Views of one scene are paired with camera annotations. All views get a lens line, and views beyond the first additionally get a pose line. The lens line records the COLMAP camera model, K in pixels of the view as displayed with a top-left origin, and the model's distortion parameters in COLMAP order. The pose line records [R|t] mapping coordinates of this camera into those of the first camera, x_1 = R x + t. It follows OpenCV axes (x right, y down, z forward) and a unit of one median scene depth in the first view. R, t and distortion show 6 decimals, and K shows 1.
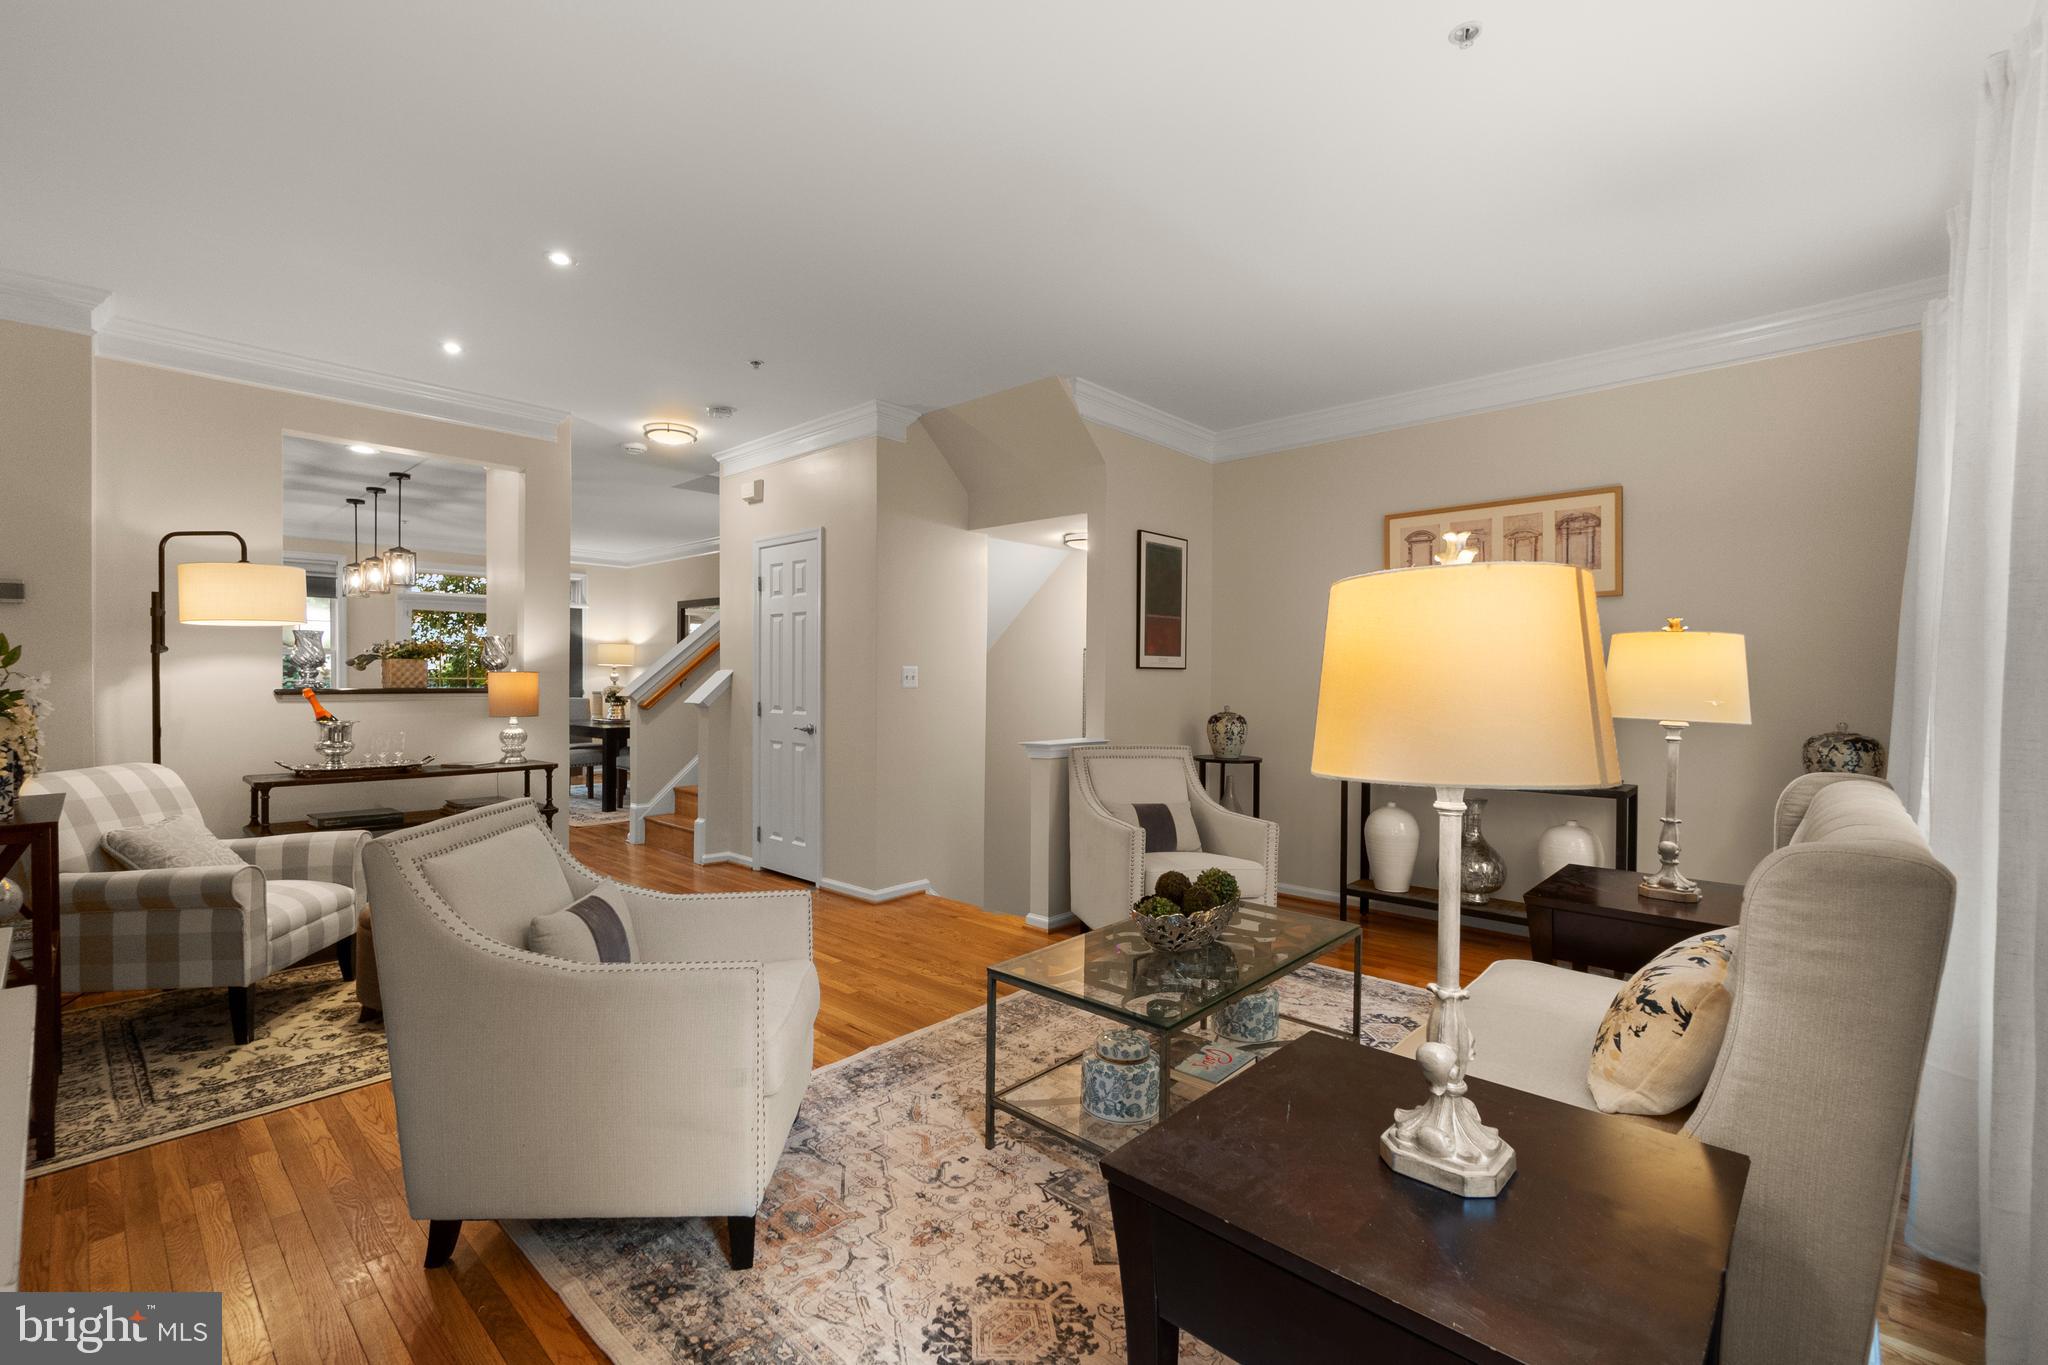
lens RADIAL K [[886.6, 0, 1010.3], [0, 886.6, 695.8], [0, 0, 1]] dist [-0.005569, 0.001901]
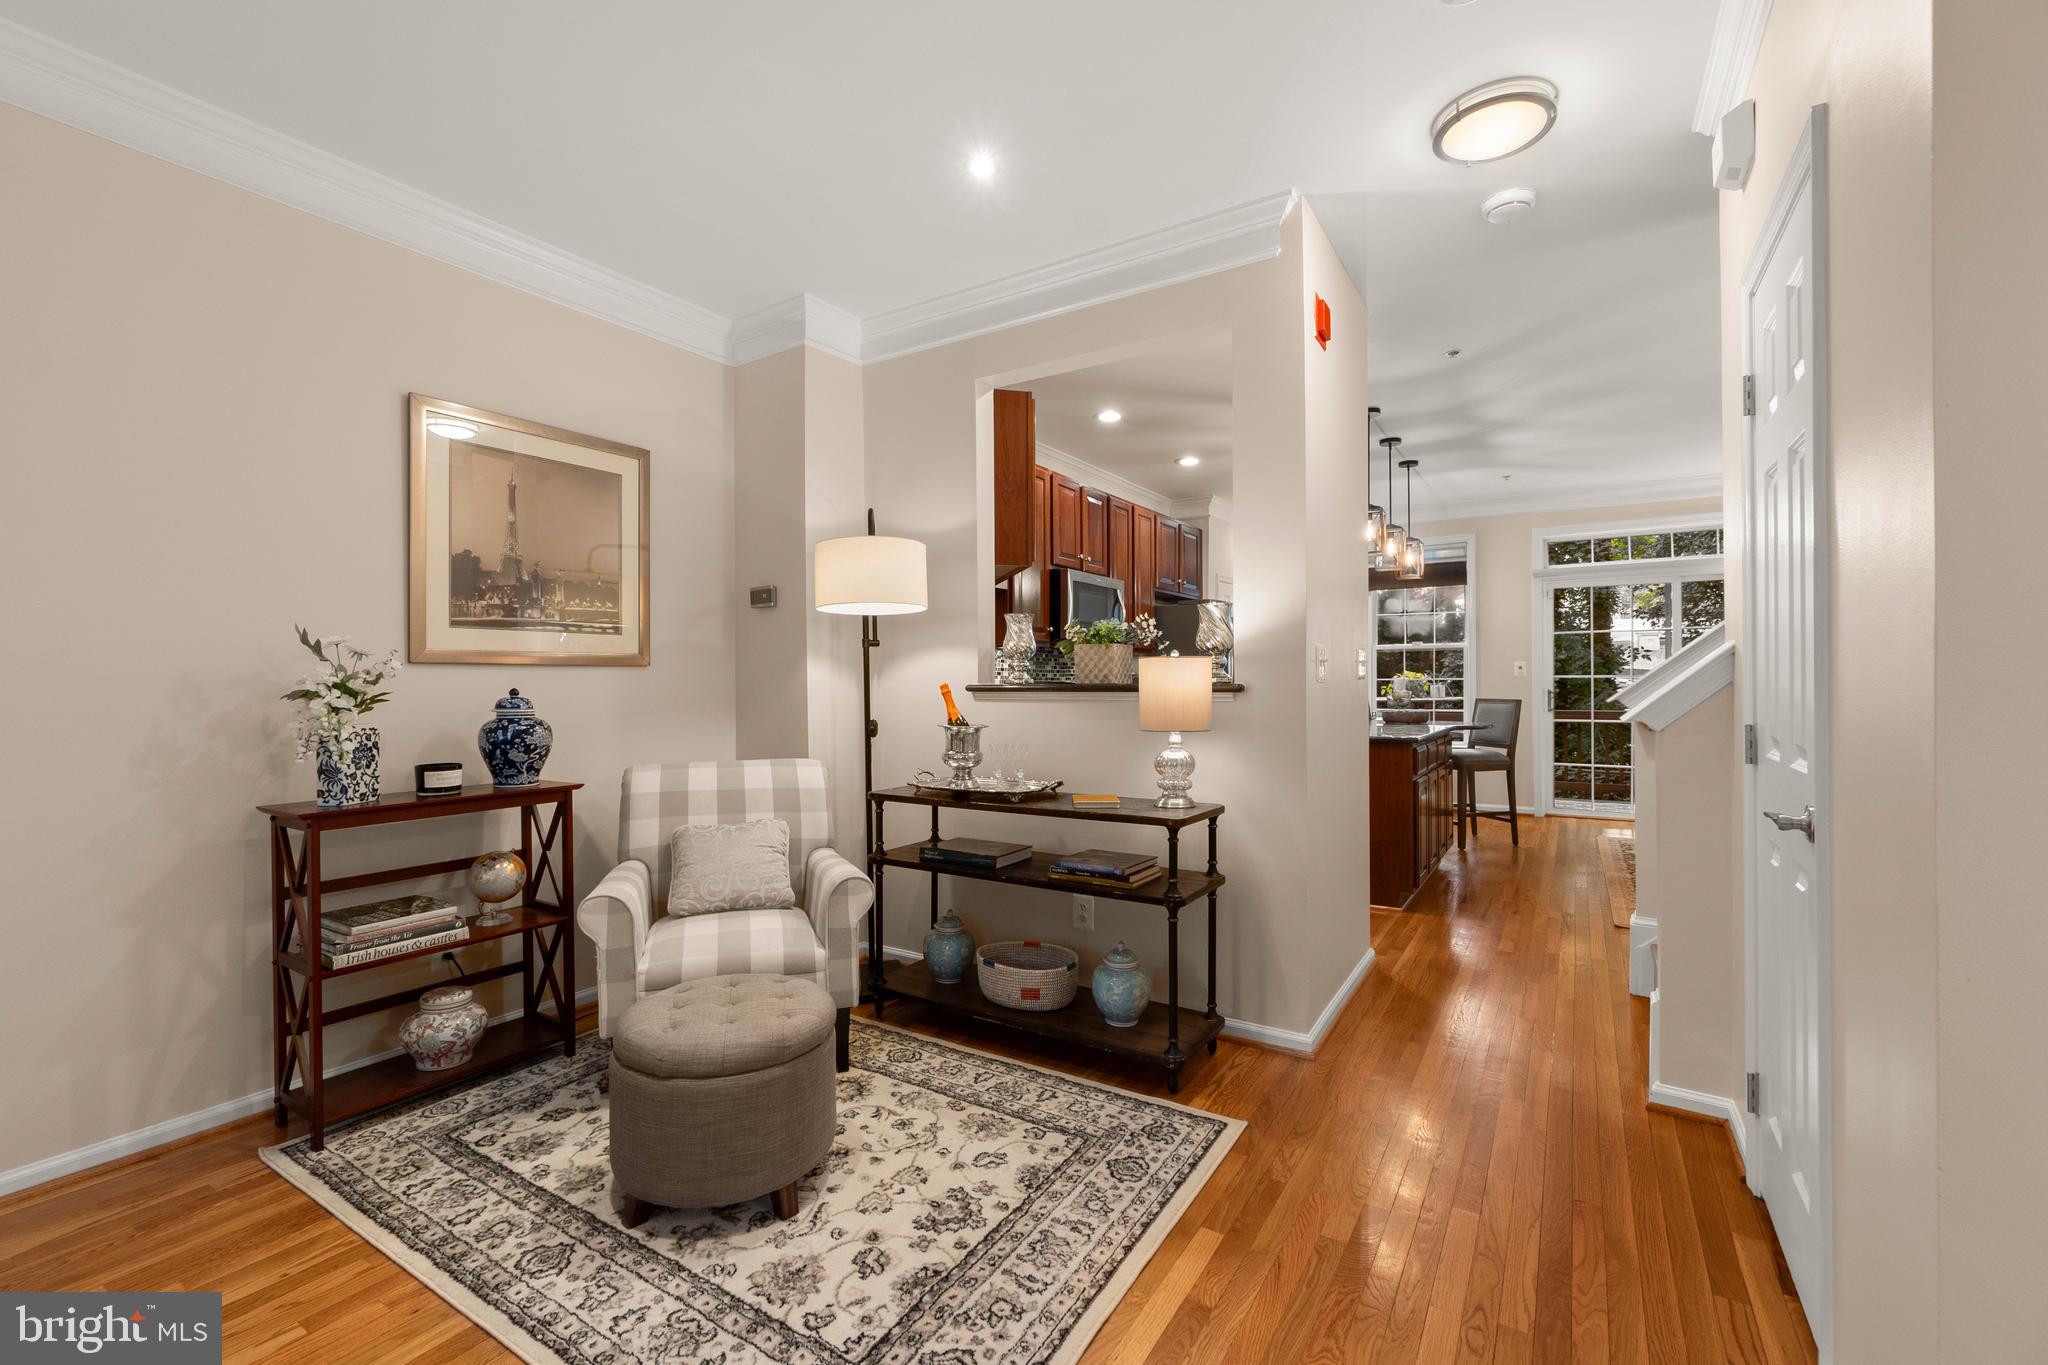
lens RADIAL K [[886.6, 0, 1012.1], [0, 886.6, 679.4], [0, 0, 1]] dist [-0.005569, 0.001901]
pose [[0.183886, -0.007299, -0.982921, 0.032396], [-0.012847, 0.999869, -0.009829, -0.007828], [0.982864, 0.014435, 0.183768, 1.213655]]
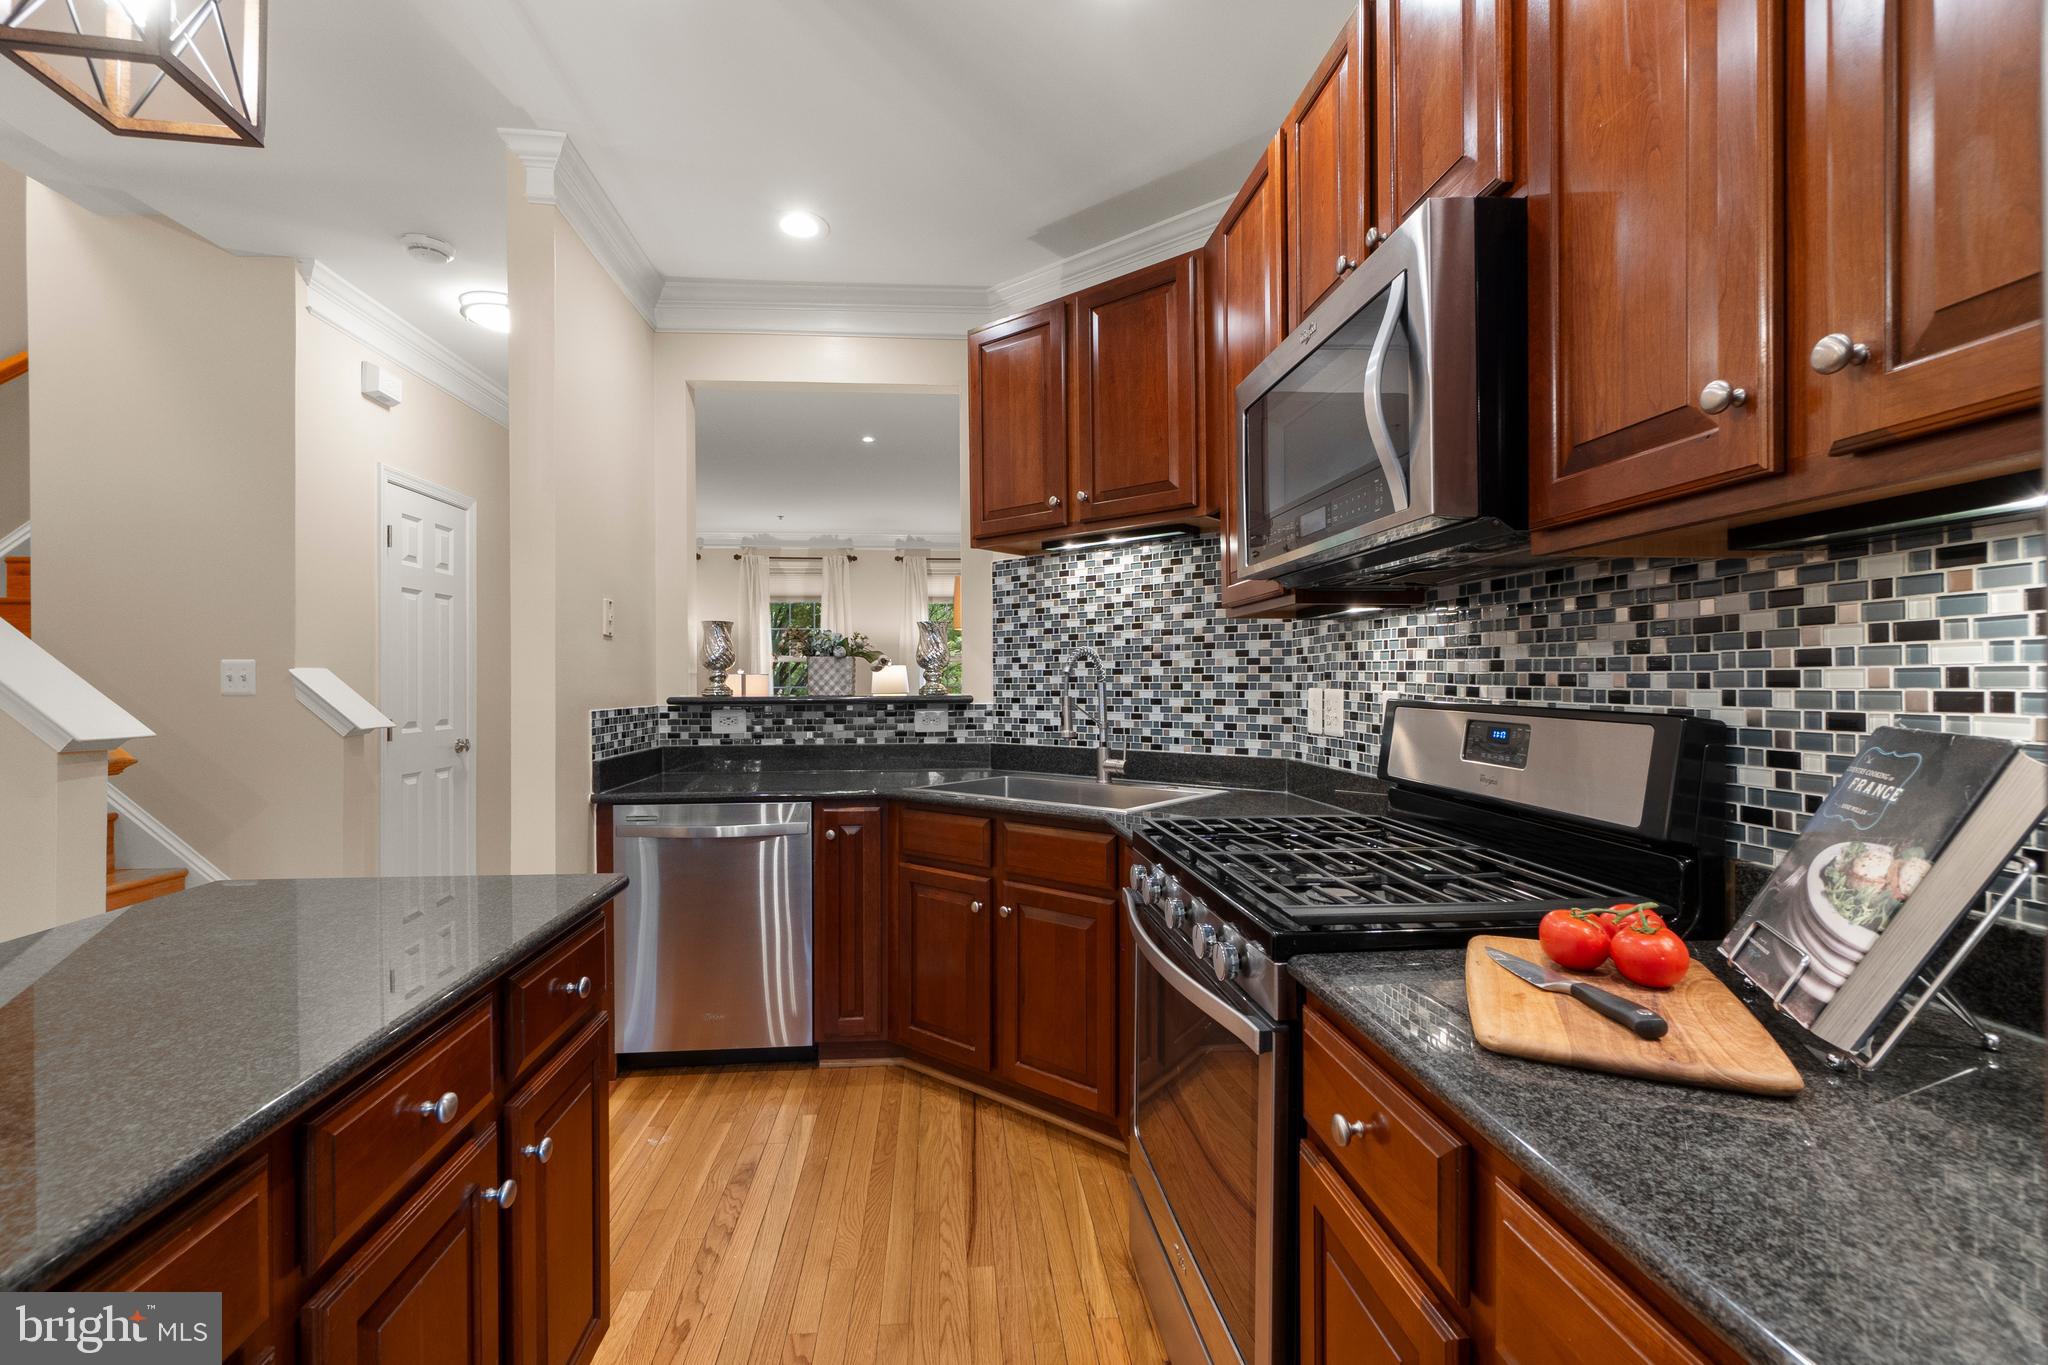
lens RADIAL K [[886.6, 0, 1018.6], [0, 886.6, 680.5], [0, 0, 1]] dist [-0.005569, 0.001901]
pose [[-0.746501, -0.002992, 0.665377, -1.990976], [0.013775, 0.999706, 0.019950, -0.052213], [-0.665241, 0.024058, -0.746241, 2.226690]]
